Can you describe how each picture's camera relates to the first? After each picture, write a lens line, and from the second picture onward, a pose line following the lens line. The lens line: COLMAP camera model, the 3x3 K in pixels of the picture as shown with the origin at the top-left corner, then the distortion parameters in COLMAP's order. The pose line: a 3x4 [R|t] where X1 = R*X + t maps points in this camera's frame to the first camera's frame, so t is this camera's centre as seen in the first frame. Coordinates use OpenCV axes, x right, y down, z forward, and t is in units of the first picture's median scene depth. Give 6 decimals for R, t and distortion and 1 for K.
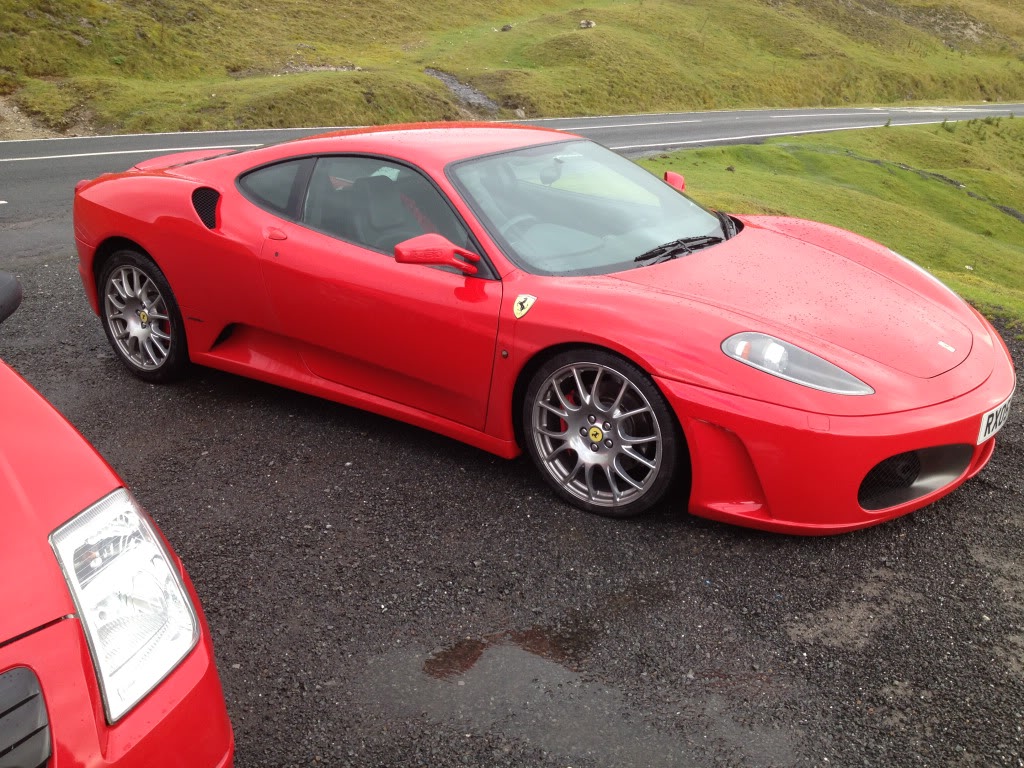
lens RADIAL K [[1037.6, 0, 518.4], [0, 1037.6, 384.7], [0, 0, 1]] dist [0.050823, 0.000000]
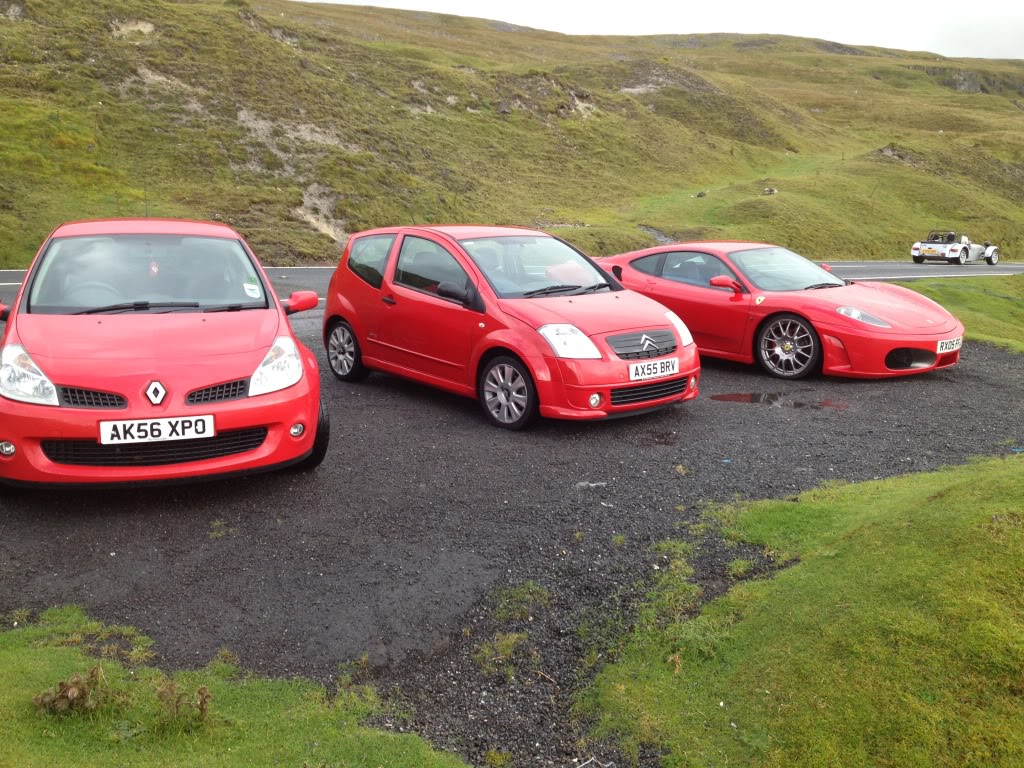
lens RADIAL K [[1037.6, 0, 508.8], [0, 1037.6, 388.0], [0, 0, 1]] dist [0.050823, 0.000000]
pose [[0.984778, 0.034496, -0.170358, -0.027472], [-0.058562, 0.988653, -0.138331, 0.091357], [0.163653, 0.146202, 0.975624, -0.275548]]
